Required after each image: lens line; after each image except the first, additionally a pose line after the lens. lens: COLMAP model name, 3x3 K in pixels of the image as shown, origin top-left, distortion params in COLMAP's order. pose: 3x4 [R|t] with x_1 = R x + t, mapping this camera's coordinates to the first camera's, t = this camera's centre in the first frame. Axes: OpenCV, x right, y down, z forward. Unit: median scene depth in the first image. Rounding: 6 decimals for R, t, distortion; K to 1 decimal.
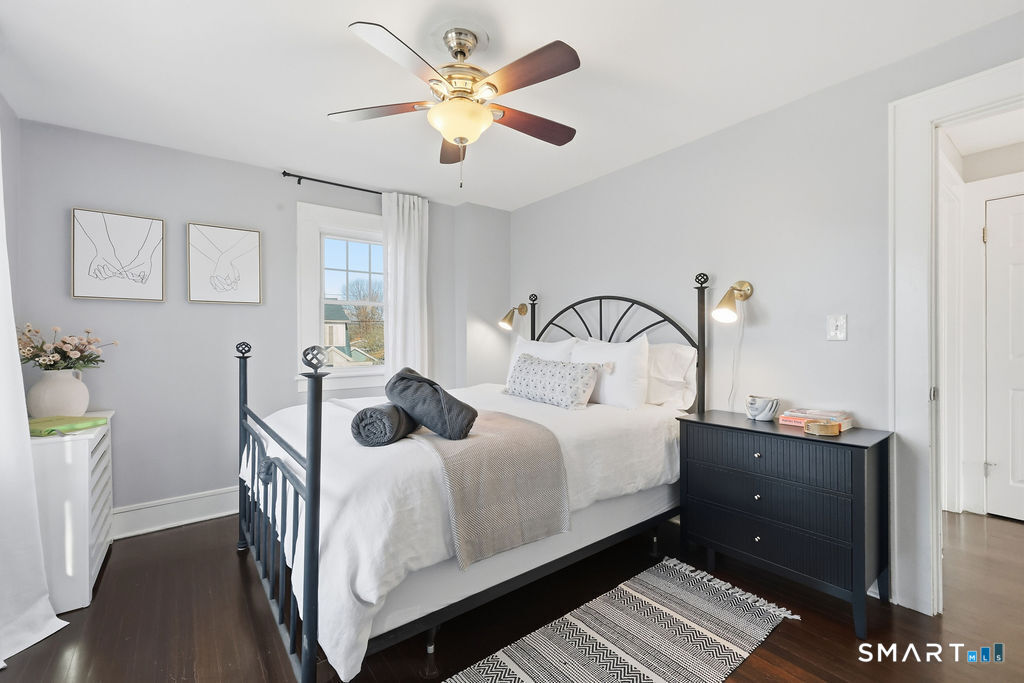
lens RADIAL K [[437.3, 0, 514.0], [0, 437.3, 336.8], [0, 0, 1]] dist [0.001212, -0.000795]
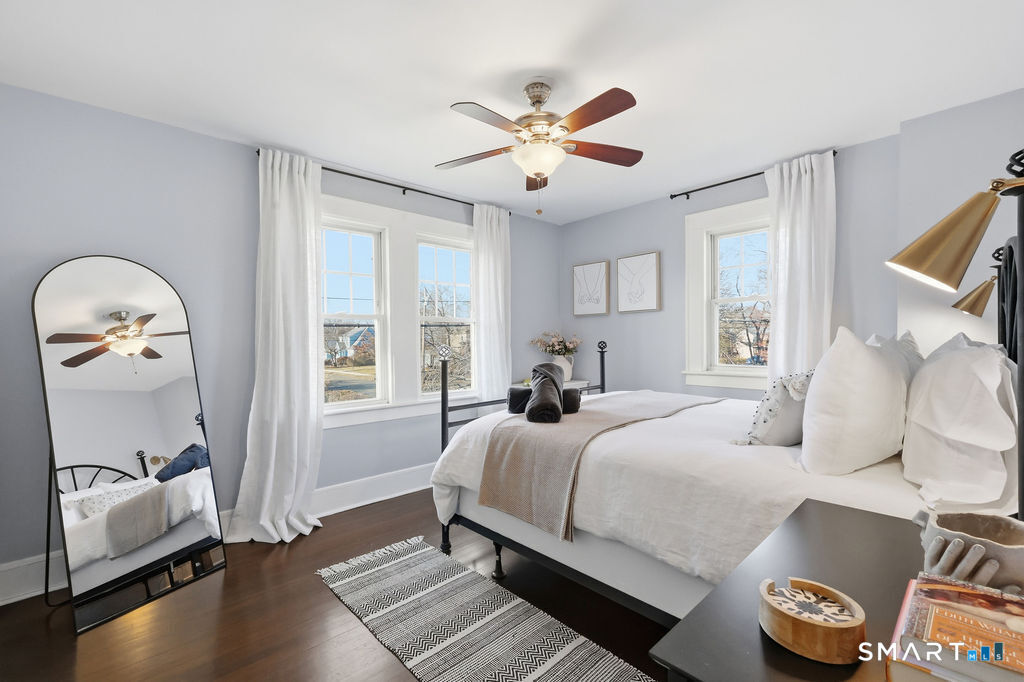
lens RADIAL K [[437.3, 0, 514.2], [0, 437.3, 343.3], [0, 0, 1]] dist [0.001212, -0.000795]
pose [[0.094026, 0.008665, -0.995532, 0.726811], [0.020408, 0.999735, 0.010629, -0.001530], [0.995361, -0.021317, 0.093824, 0.550813]]
